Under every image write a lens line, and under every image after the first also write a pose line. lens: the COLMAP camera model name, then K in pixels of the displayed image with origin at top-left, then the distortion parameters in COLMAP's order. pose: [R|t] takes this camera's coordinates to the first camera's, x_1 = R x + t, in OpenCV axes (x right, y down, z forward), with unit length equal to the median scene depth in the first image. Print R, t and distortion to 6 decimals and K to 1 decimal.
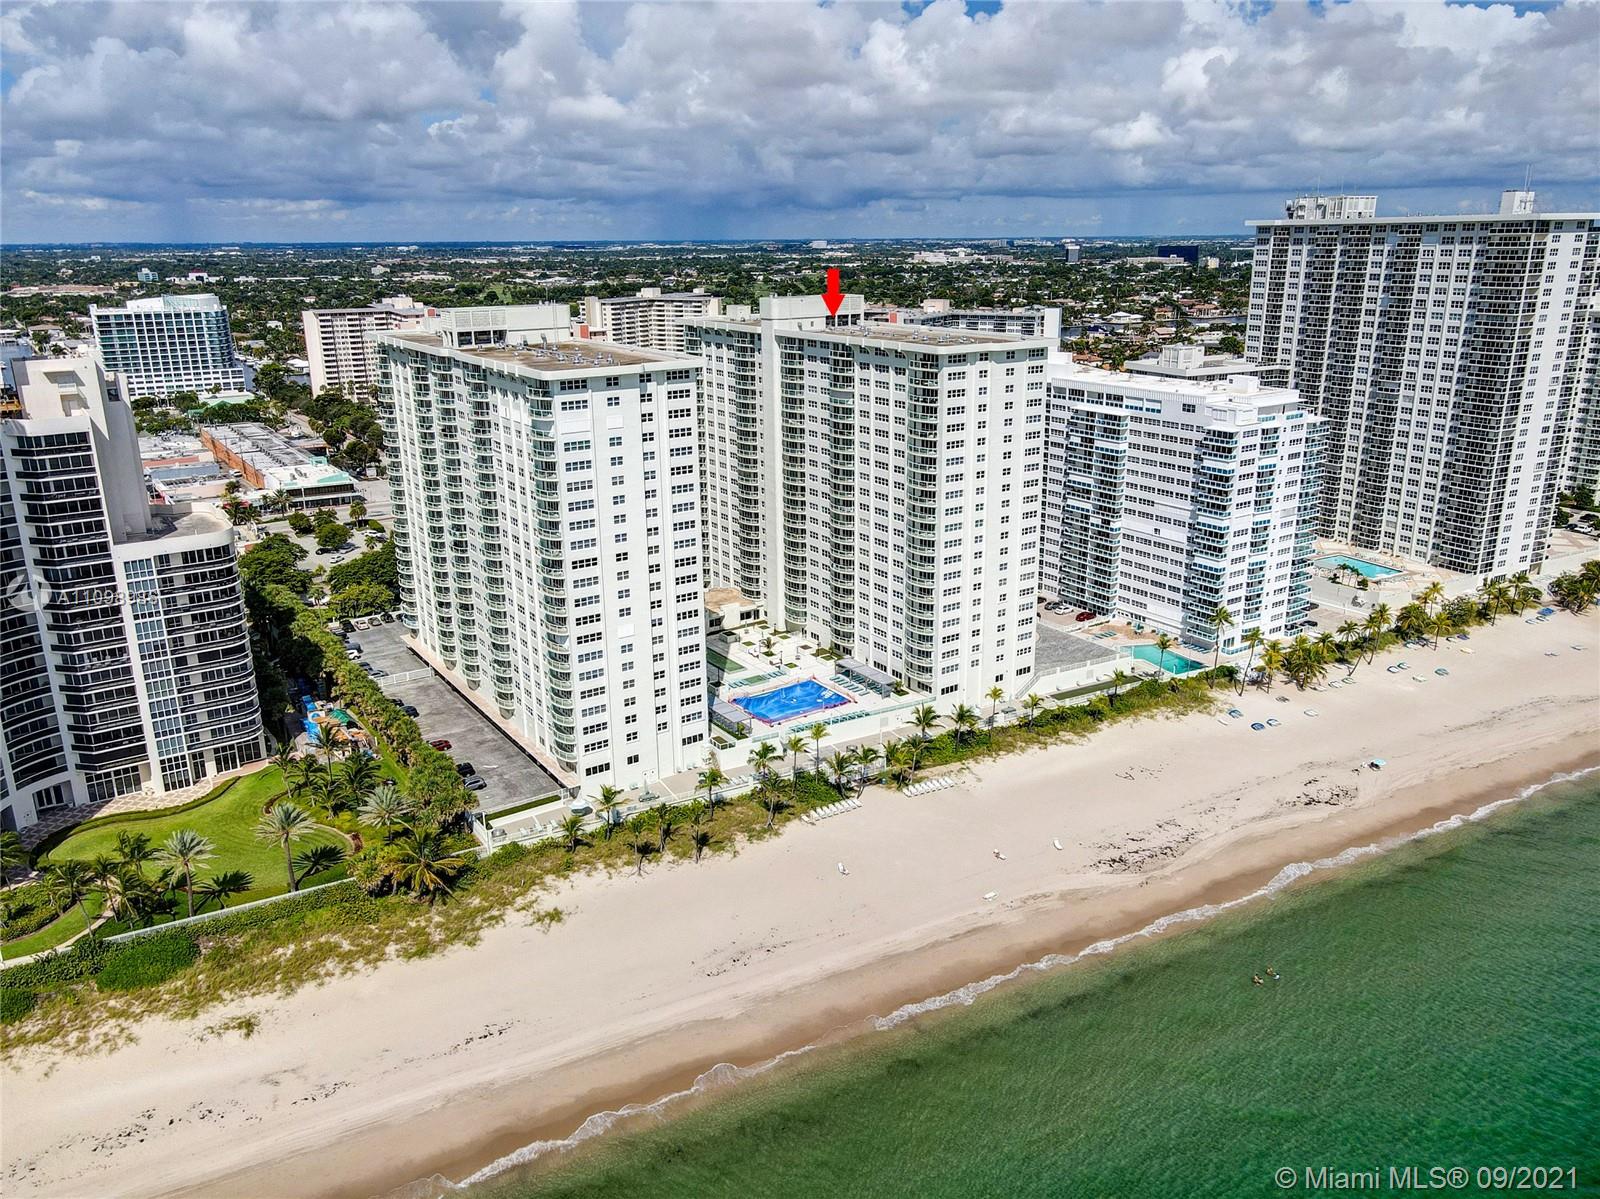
lens RADIAL K [[1174.4, 0, 815.3], [0, 1174.4, 580.0], [0, 0, 1]] dist [0.013401, 0.009008]
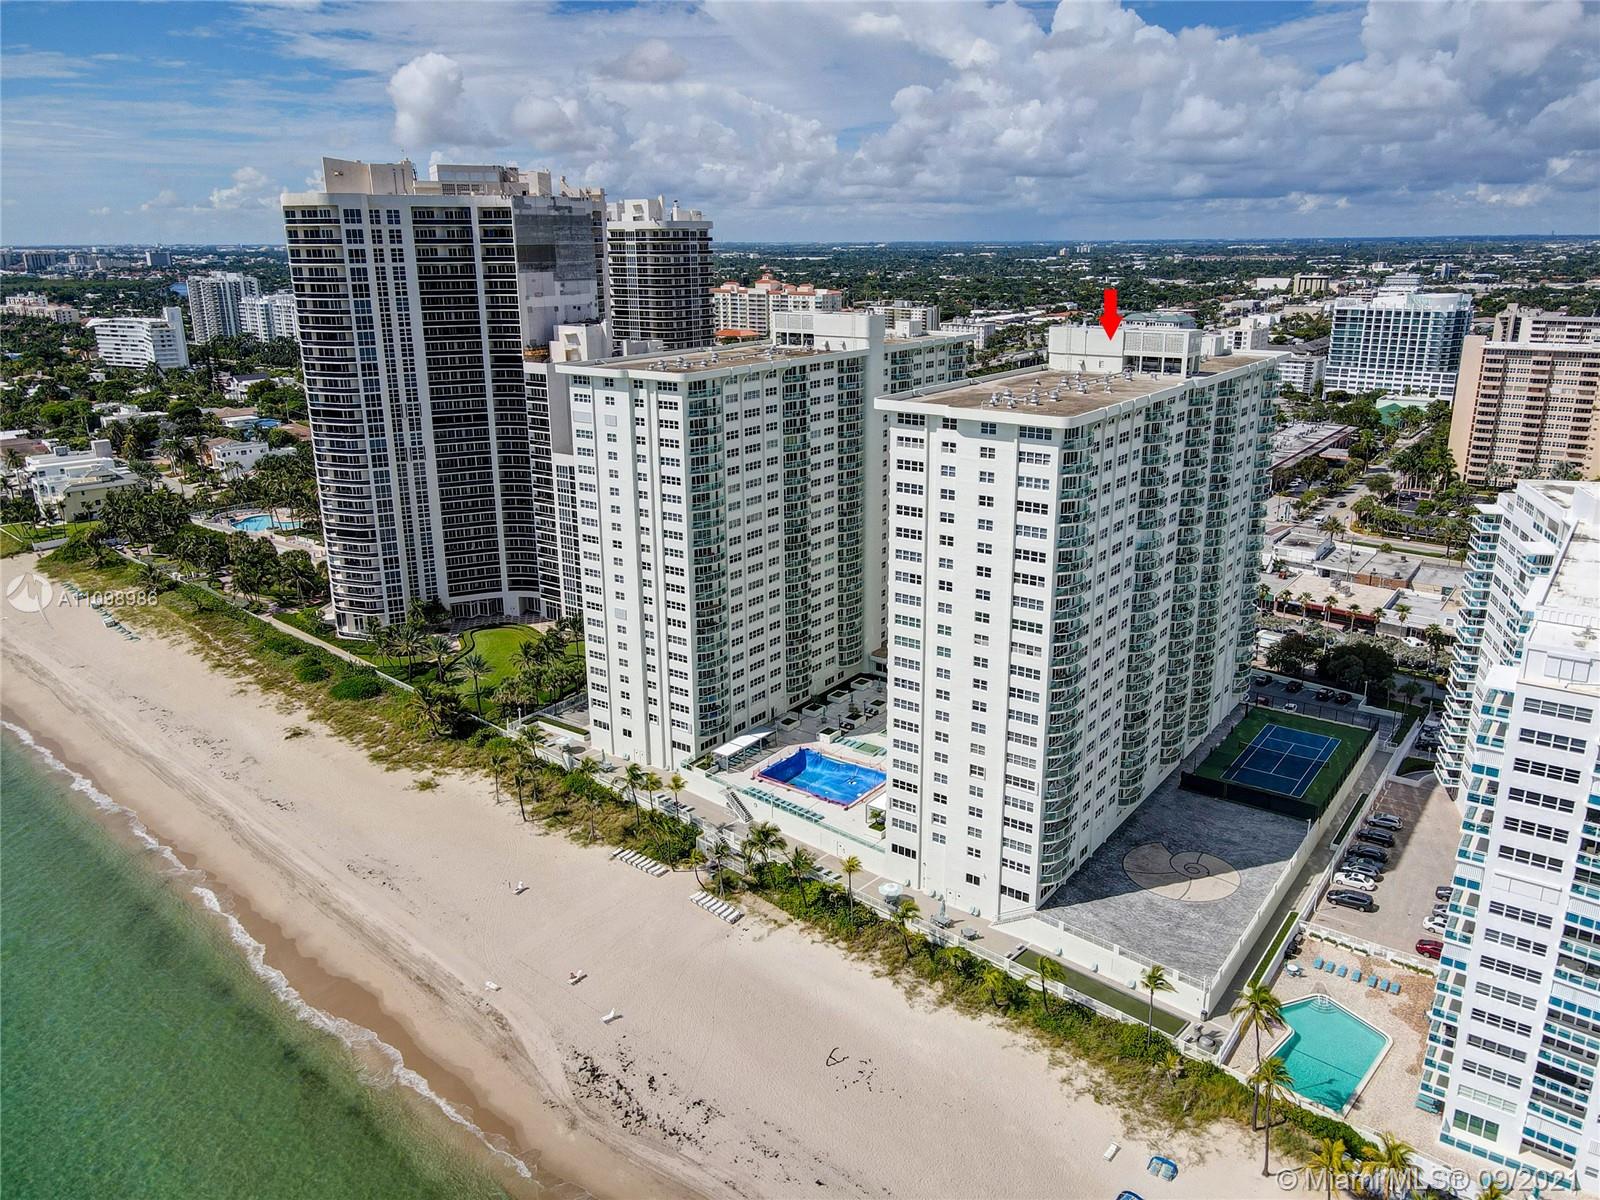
lens RADIAL K [[1174.4, 0, 815.3], [0, 1174.4, 580.5], [0, 0, 1]] dist [0.013401, 0.009008]
pose [[0.328993, 0.270495, -0.904763, 0.652502], [-0.263629, 0.946314, 0.187056, -0.176230], [0.906788, 0.176981, 0.382641, 0.558970]]
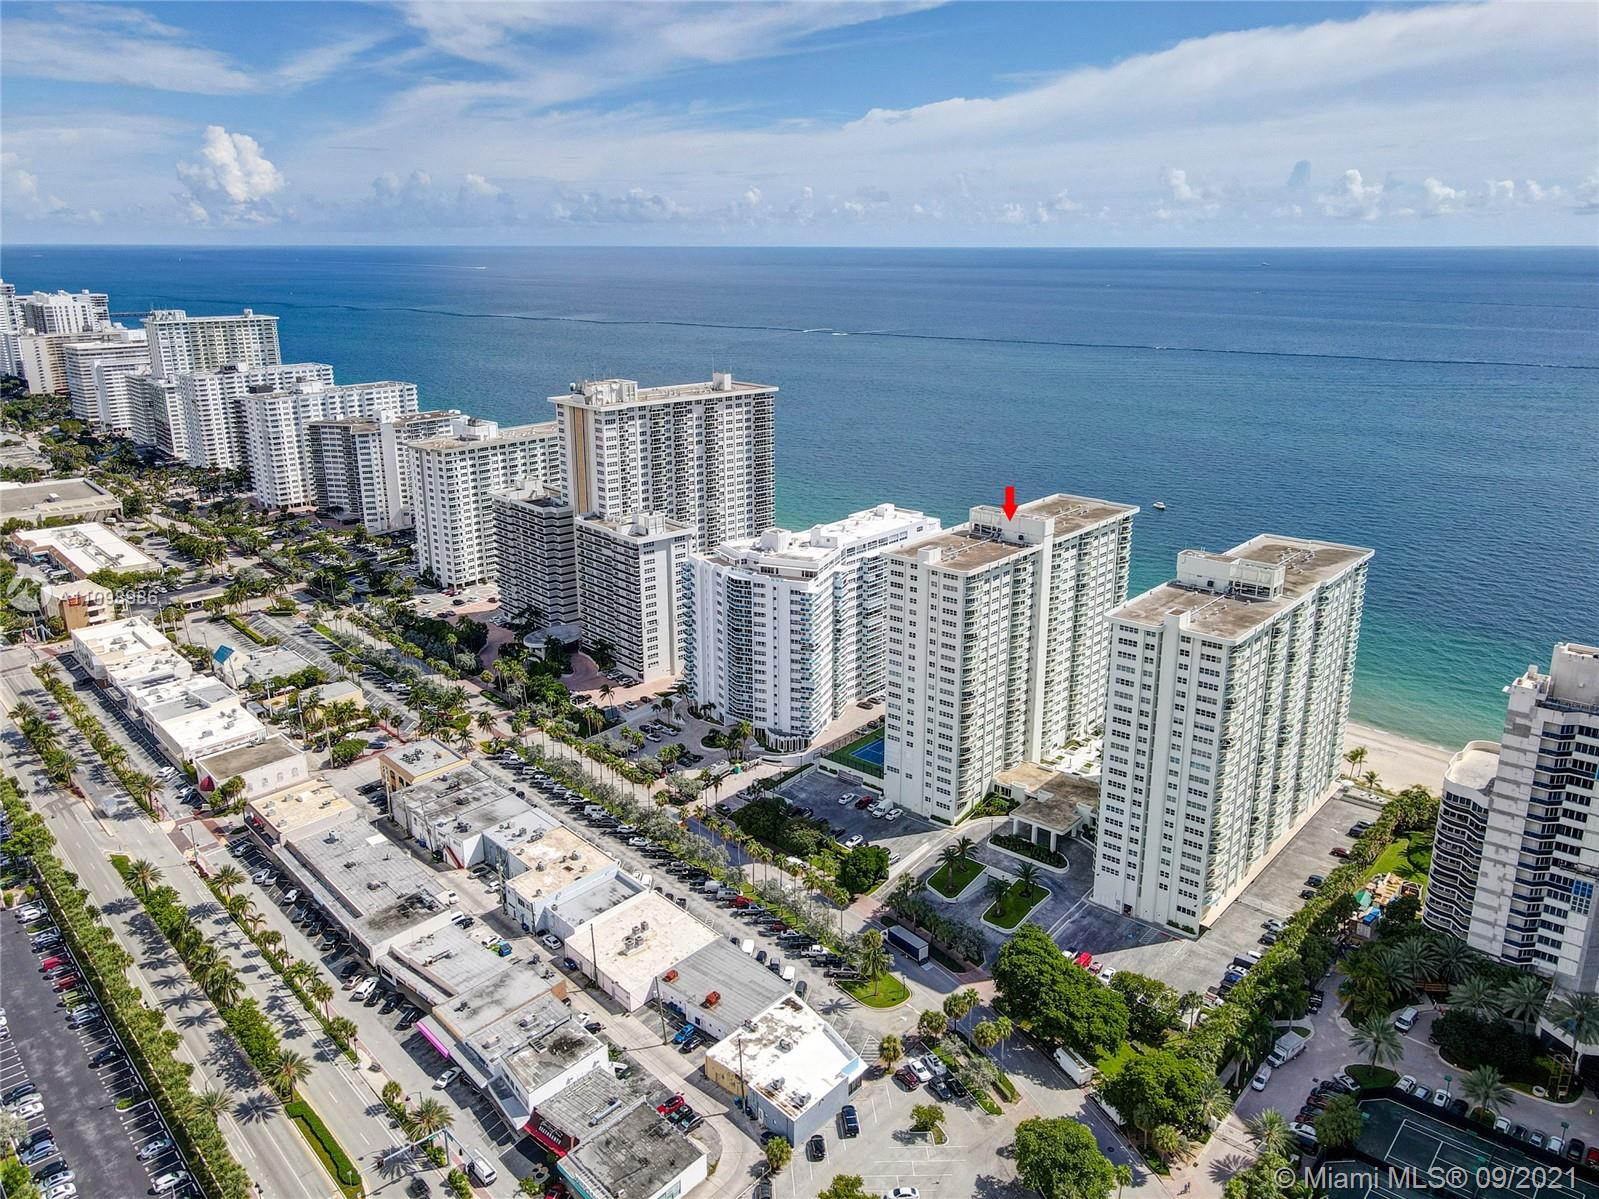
lens RADIAL K [[1174.7, 0, 829.1], [0, 1174.7, 588.5], [0, 0, 1]] dist [0.030312, 0.005380]
pose [[-0.268096, -0.268891, 0.925107, -1.148226], [0.270466, 0.900633, 0.340158, -0.652807], [-0.924647, 0.341405, -0.168730, 1.419545]]
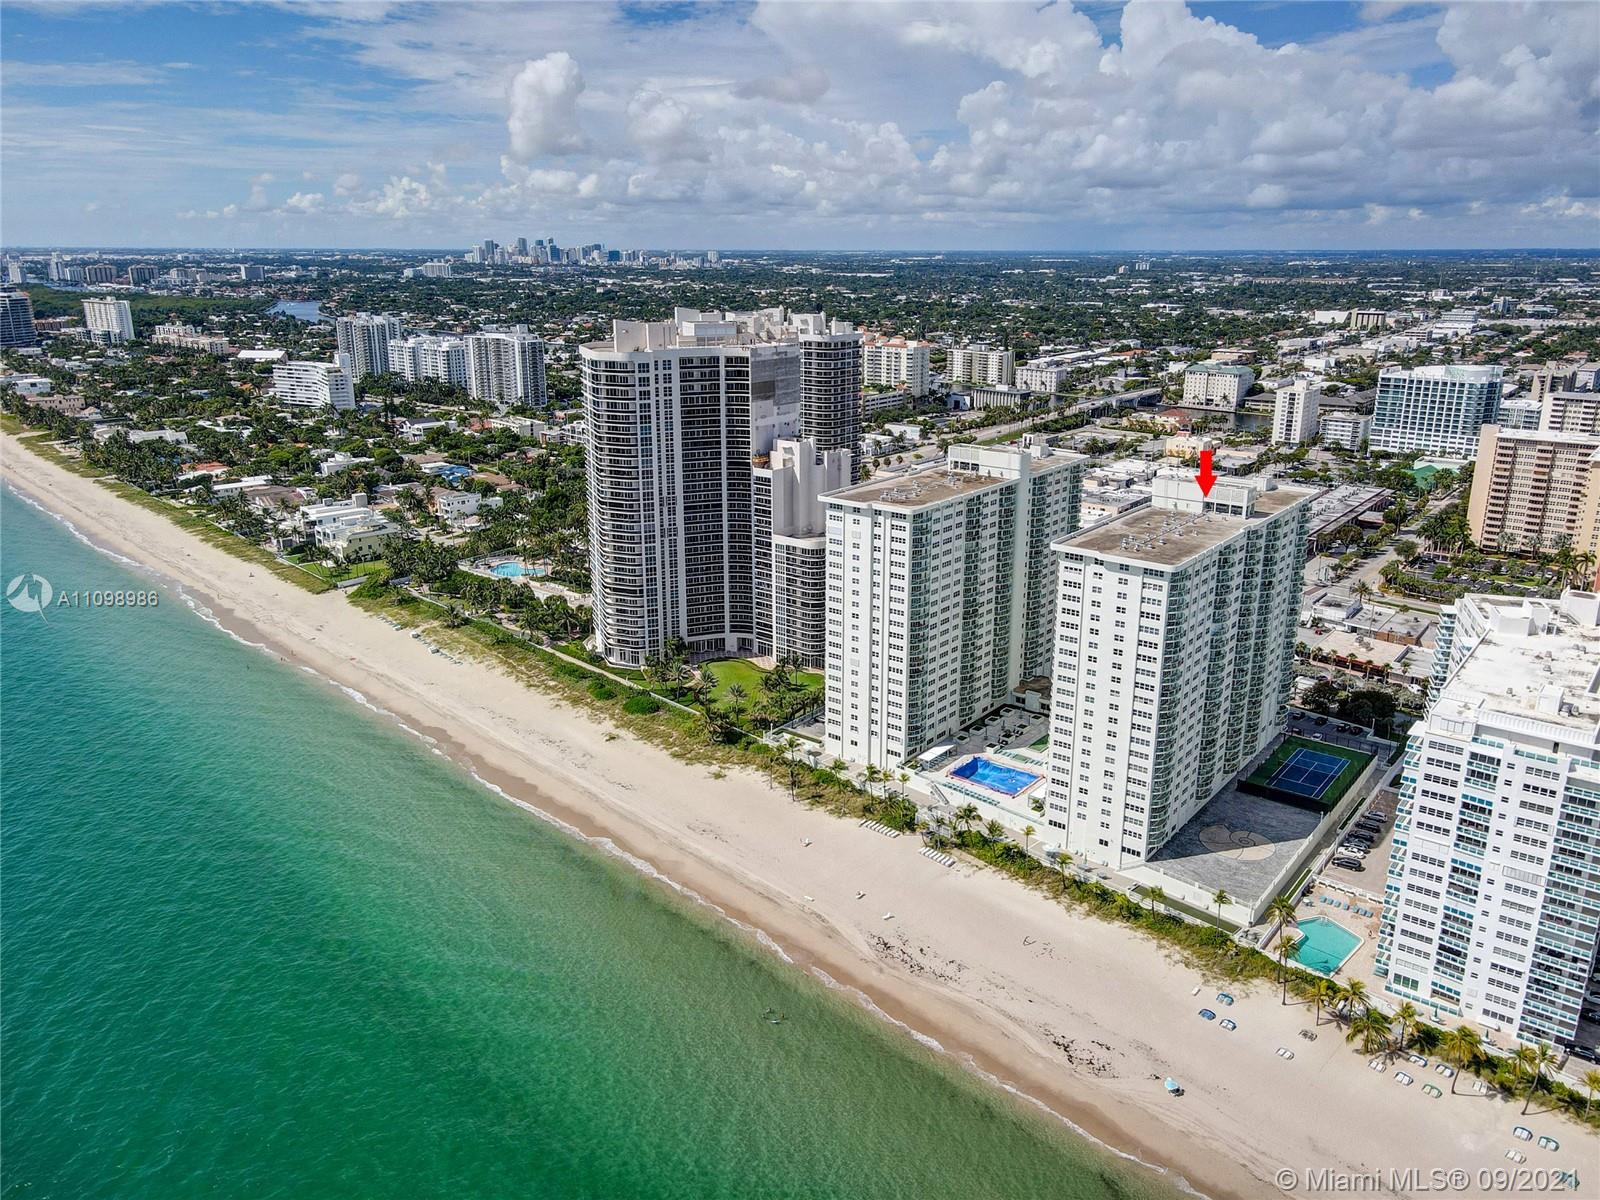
lens RADIAL K [[1177.6, 0, 826.4], [0, 1177.6, 579.6], [0, 0, 1]] dist [0.031995, 0.000701]
pose [[0.295569, 0.271624, -0.915893, 0.949091], [-0.276873, 0.941935, 0.189998, -0.267110], [0.914320, 0.197428, 0.353612, 0.284388]]
